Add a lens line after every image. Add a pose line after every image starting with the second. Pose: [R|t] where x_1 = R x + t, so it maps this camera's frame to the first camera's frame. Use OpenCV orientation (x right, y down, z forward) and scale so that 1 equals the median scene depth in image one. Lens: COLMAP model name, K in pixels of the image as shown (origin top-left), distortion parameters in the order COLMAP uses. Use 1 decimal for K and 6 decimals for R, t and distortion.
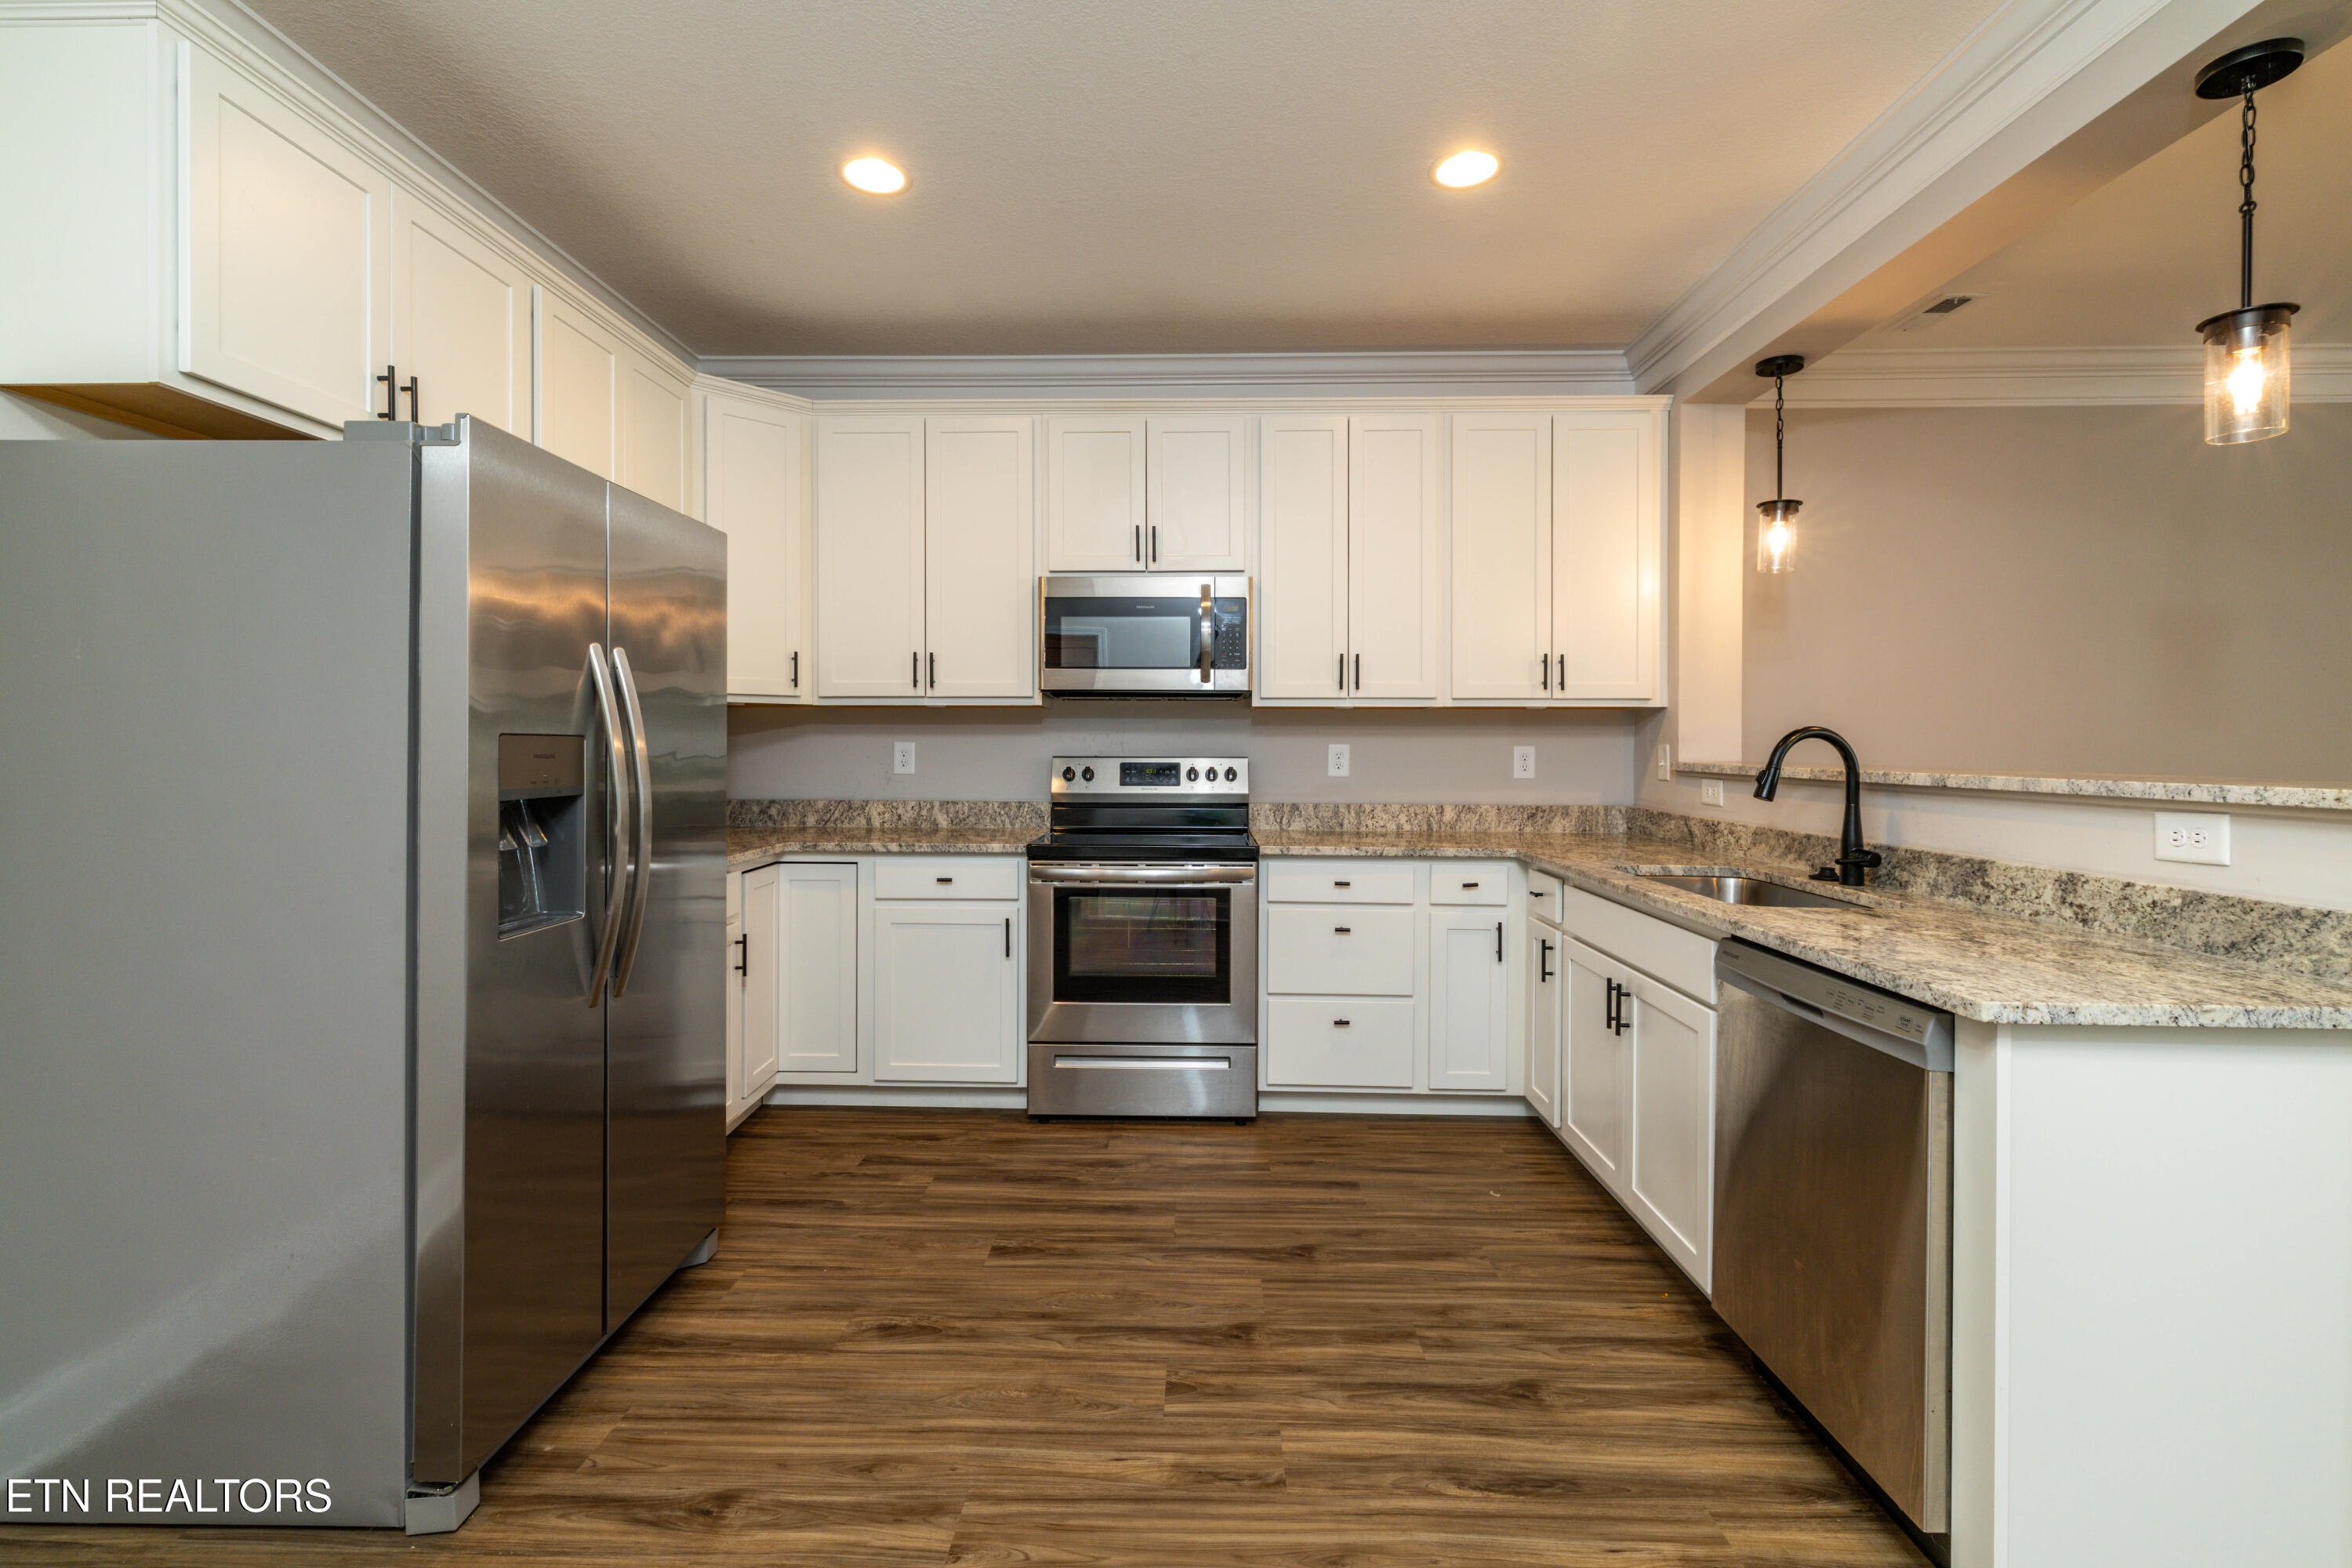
lens RADIAL K [[1034.5, 0, 1180.7], [0, 1034.5, 732.4], [0, 0, 1]] dist [-0.001101, 0.001287]
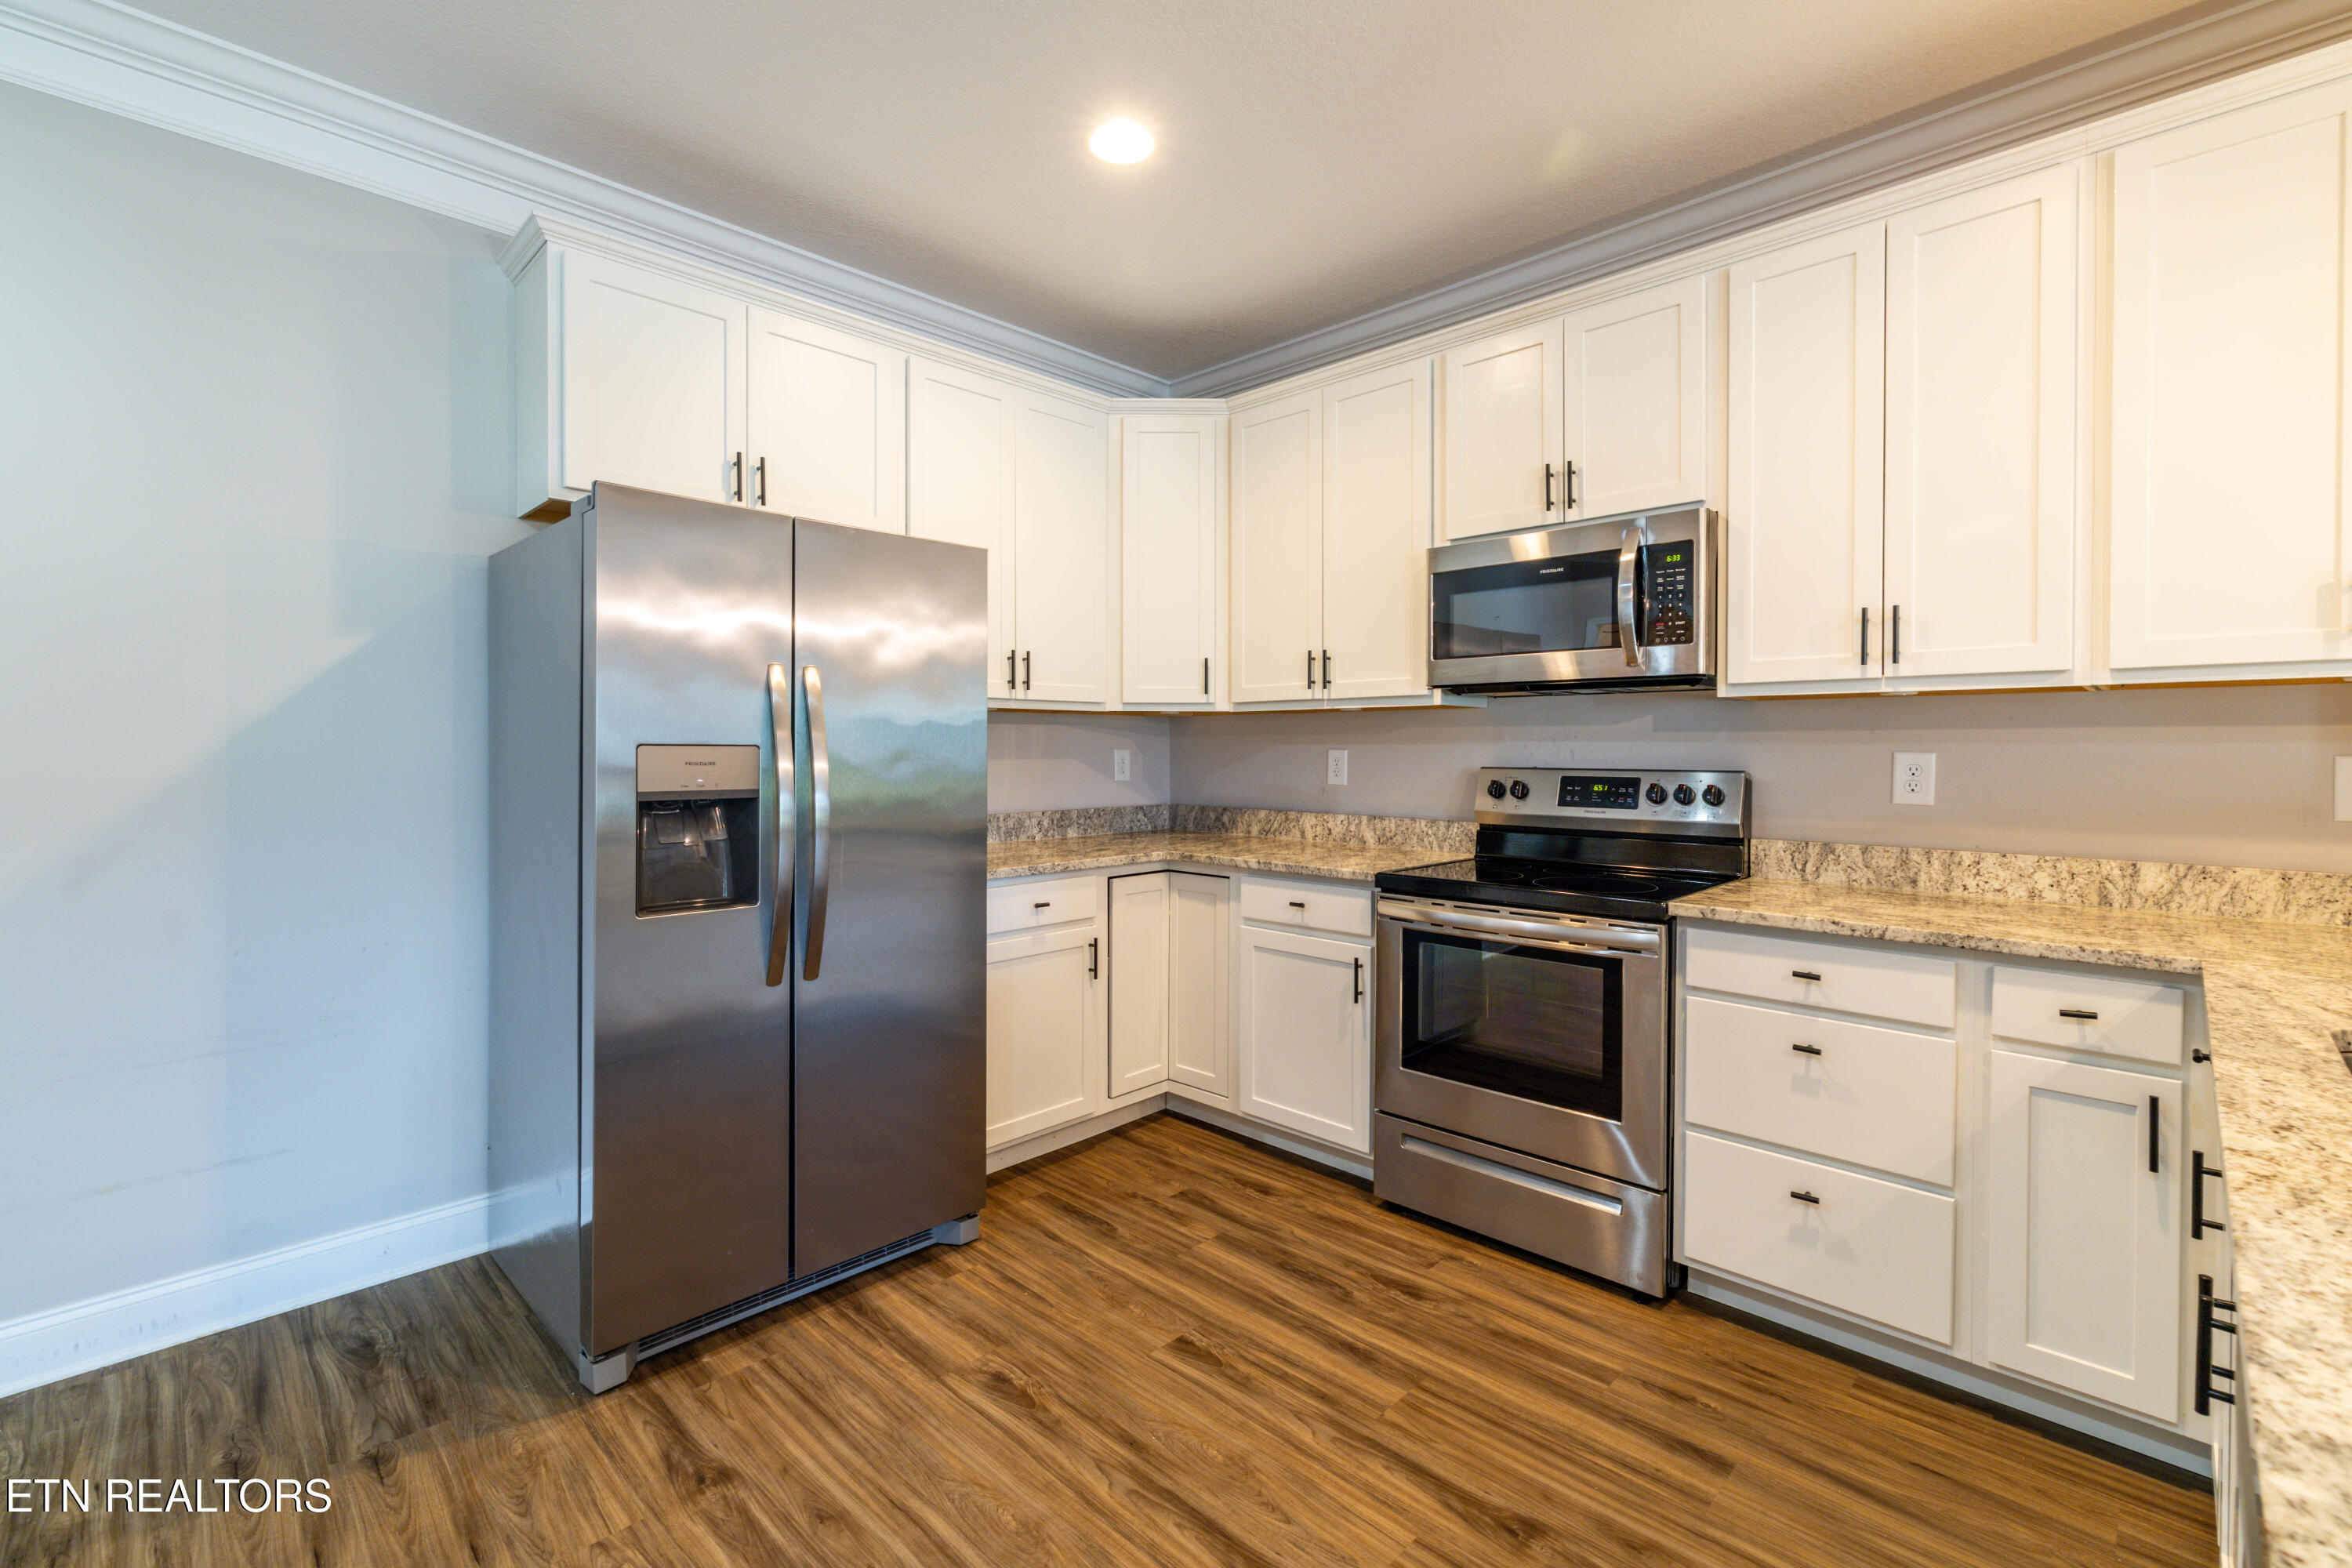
lens RADIAL K [[1034.5, 0, 1174.8], [0, 1034.5, 746.8], [0, 0, 1]] dist [-0.001101, 0.001287]
pose [[0.724585, -0.002986, -0.689179, 0.334378], [0.008090, 0.999959, 0.004174, 0.002250], [0.689138, -0.008600, 0.724579, 0.308431]]
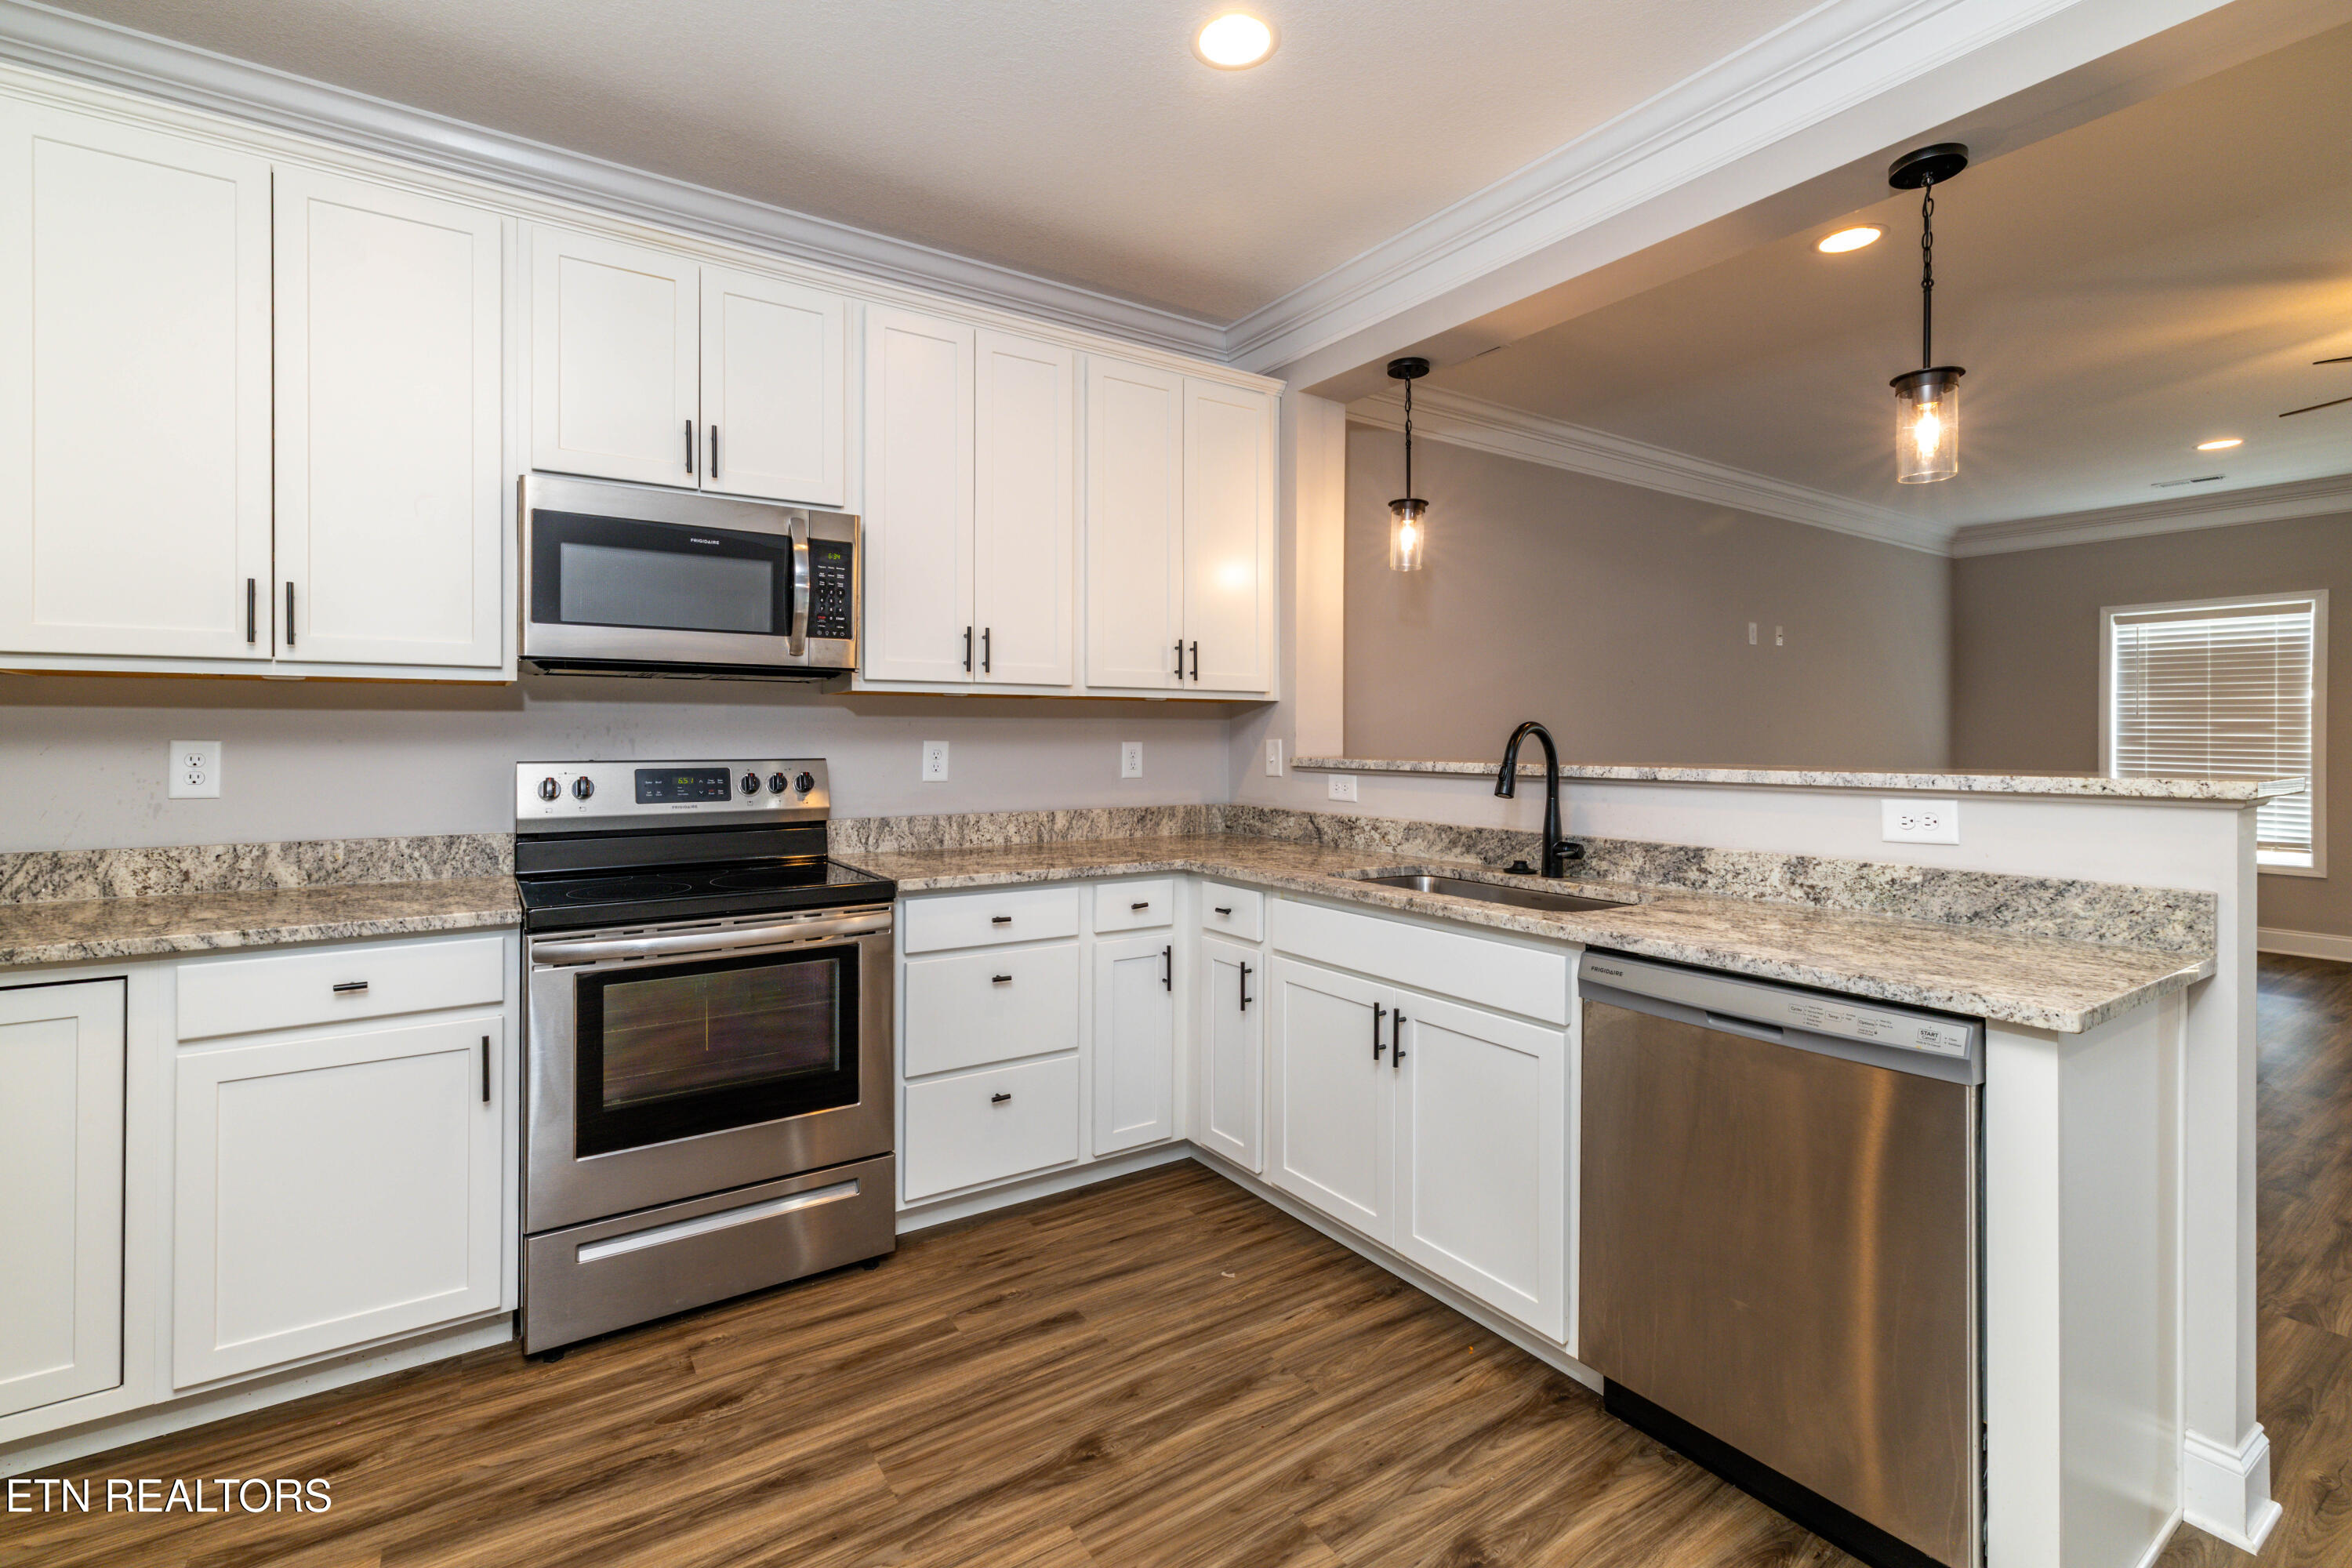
lens RADIAL K [[1034.5, 0, 1174.1], [0, 1034.5, 724.8], [0, 0, 1]] dist [-0.001101, 0.001287]
pose [[0.818455, 0.003855, 0.574558, -0.200698], [-0.003196, 0.999993, -0.002157, 0.000333], [-0.574562, -0.000071, 0.818461, 0.308507]]
